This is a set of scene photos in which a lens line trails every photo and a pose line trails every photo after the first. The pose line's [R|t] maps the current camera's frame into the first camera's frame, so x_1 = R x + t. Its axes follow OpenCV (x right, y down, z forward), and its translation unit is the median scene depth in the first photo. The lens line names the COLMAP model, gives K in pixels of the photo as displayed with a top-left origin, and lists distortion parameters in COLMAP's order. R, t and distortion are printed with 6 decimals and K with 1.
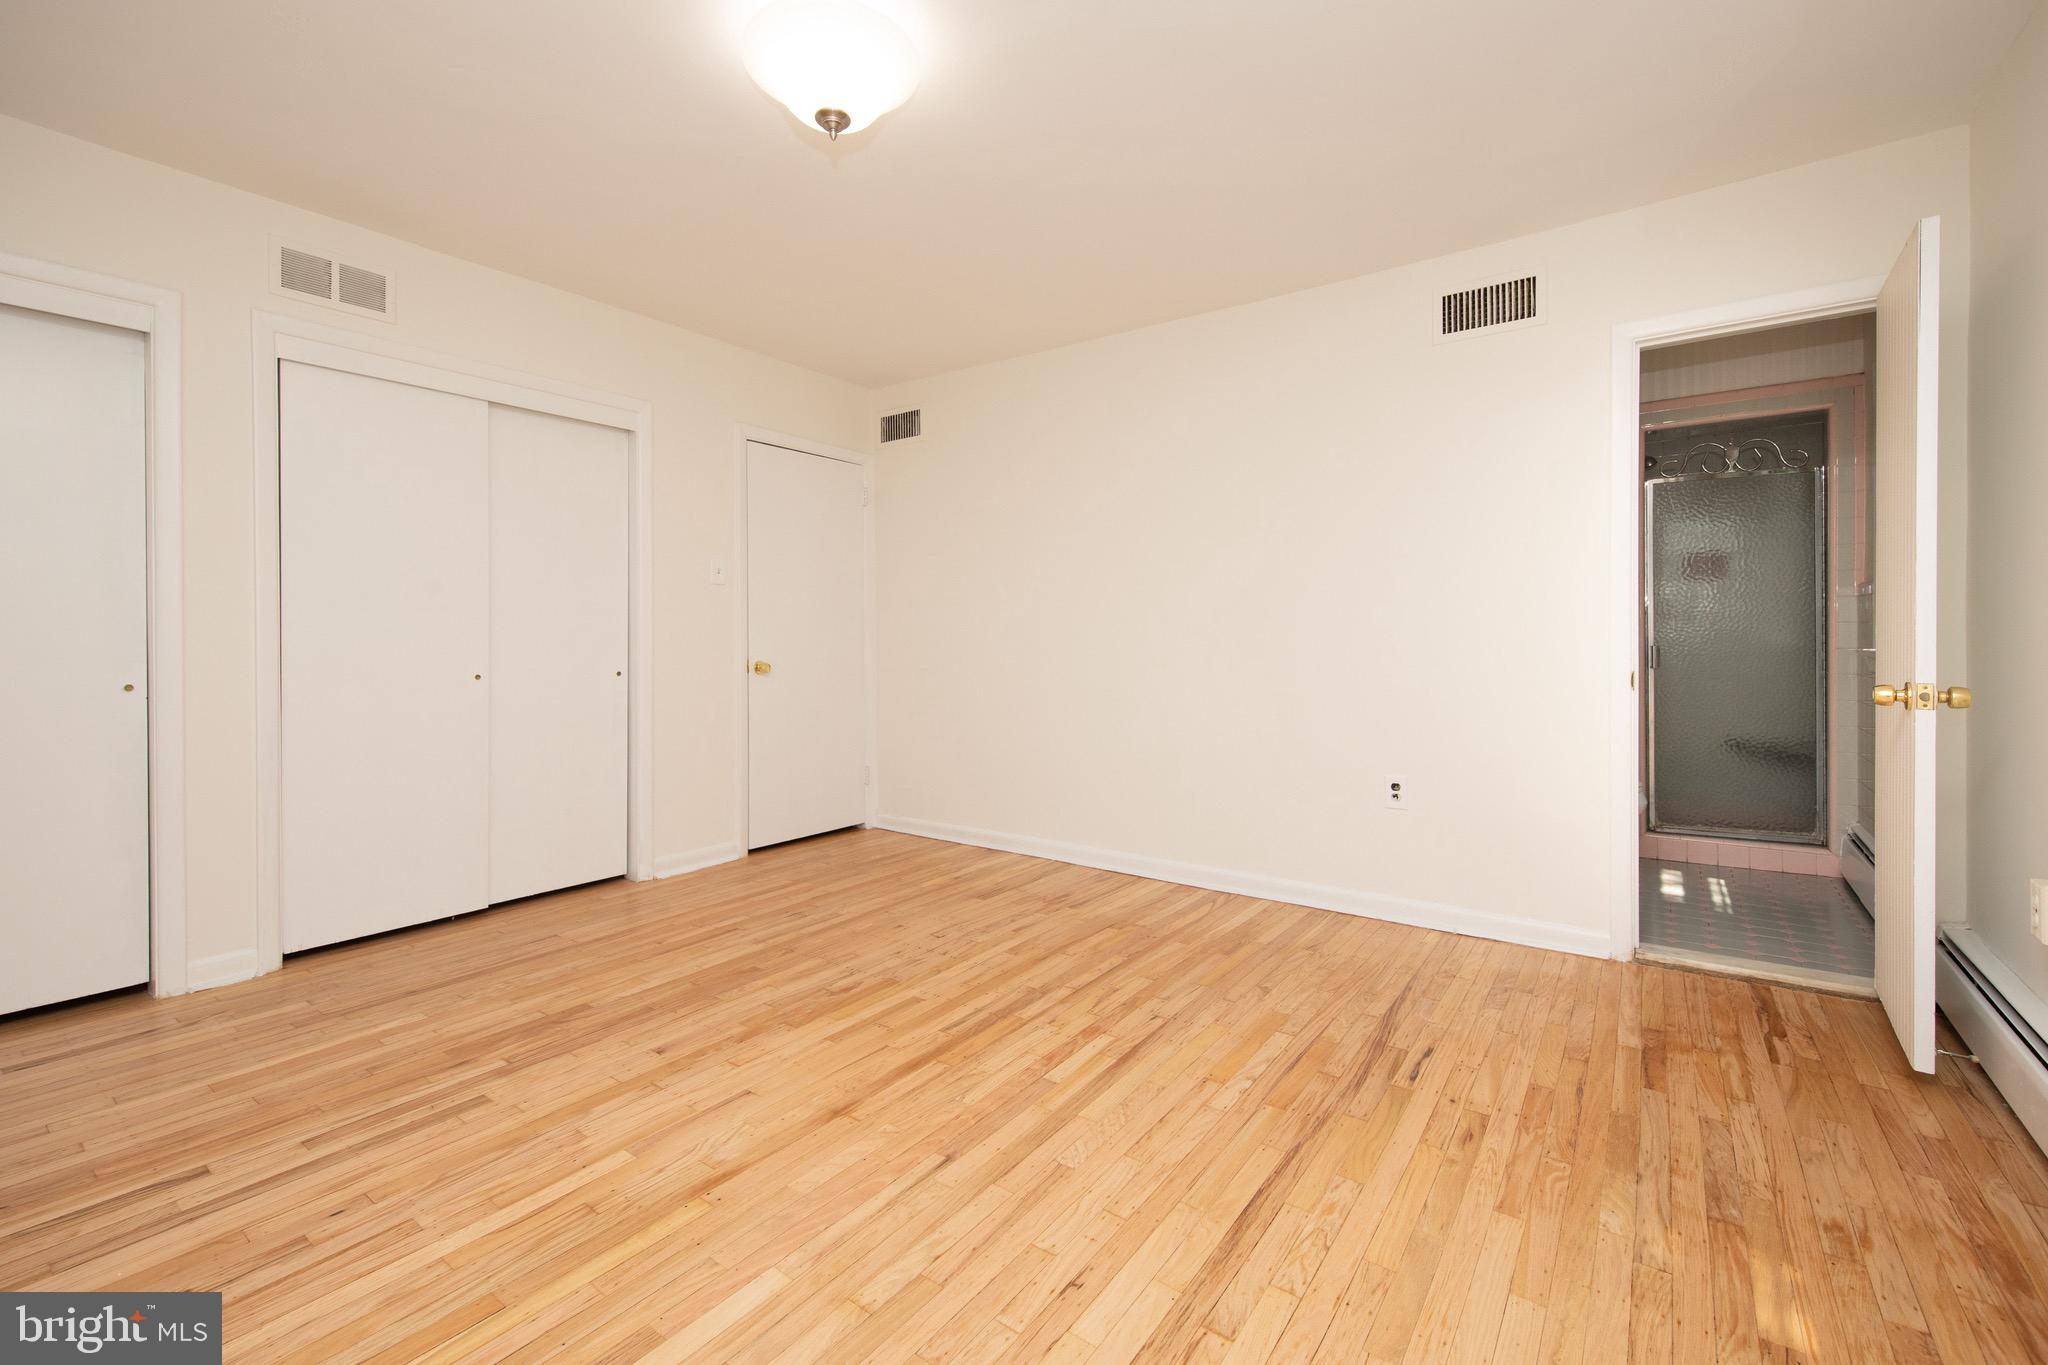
lens RADIAL K [[873.3, 0, 1008.9], [0, 873.3, 640.5], [0, 0, 1]] dist [0.007262, -0.000513]
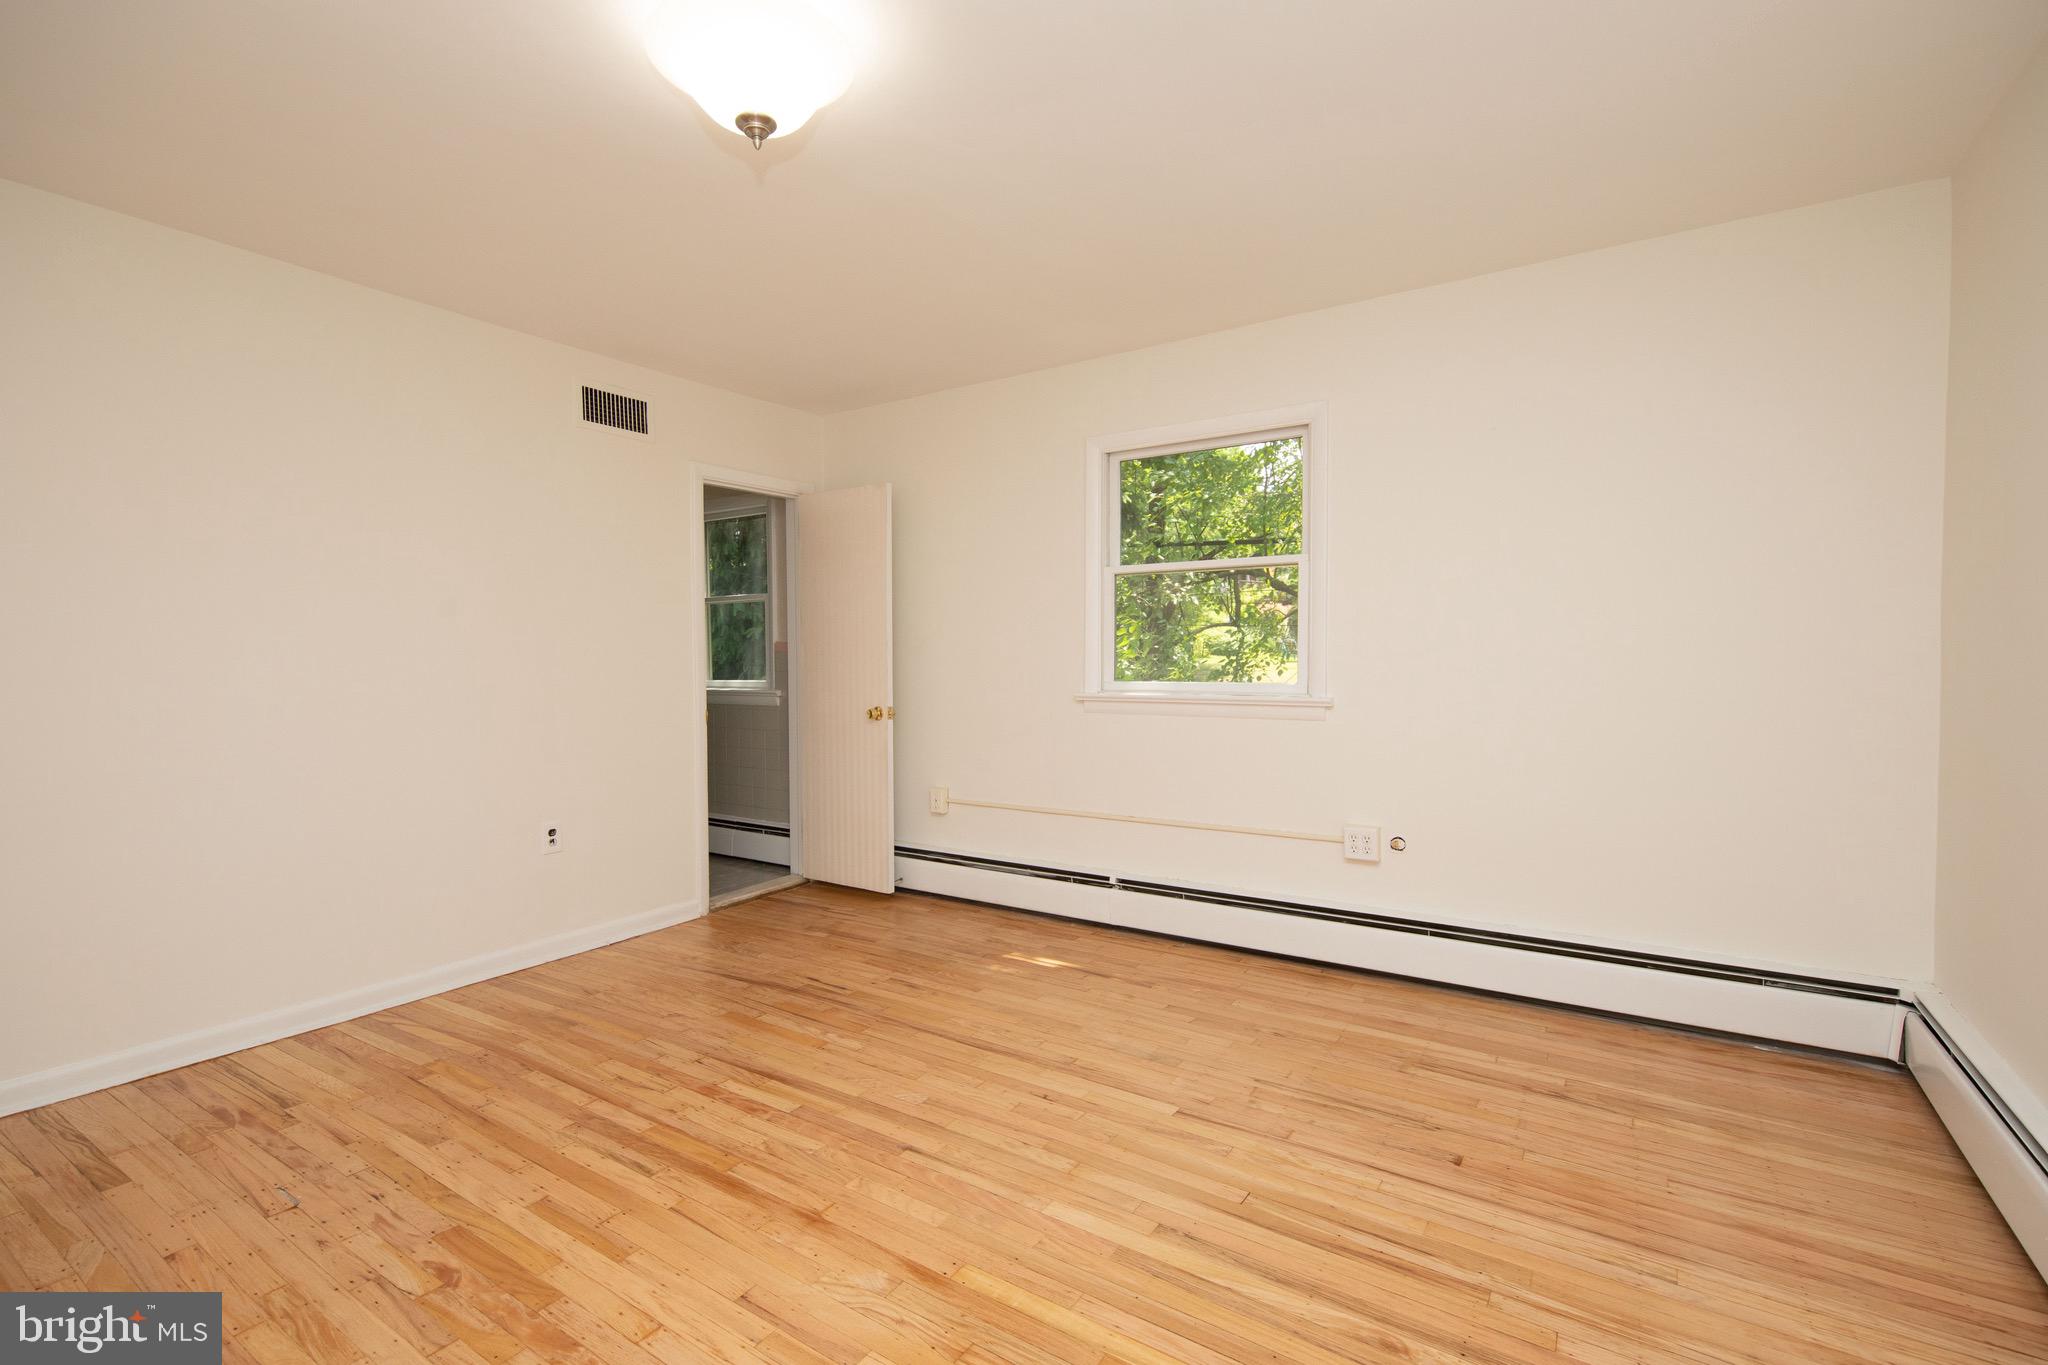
lens RADIAL K [[942.2, 0, 1033.3], [0, 942.2, 679.0], [0, 0, 1]] dist [0.012211, -0.002413]
pose [[-0.072047, -0.021729, 0.997165, -1.045666], [0.009772, 0.999699, 0.022490, -0.054136], [-0.997353, 0.011365, -0.071813, 0.715024]]
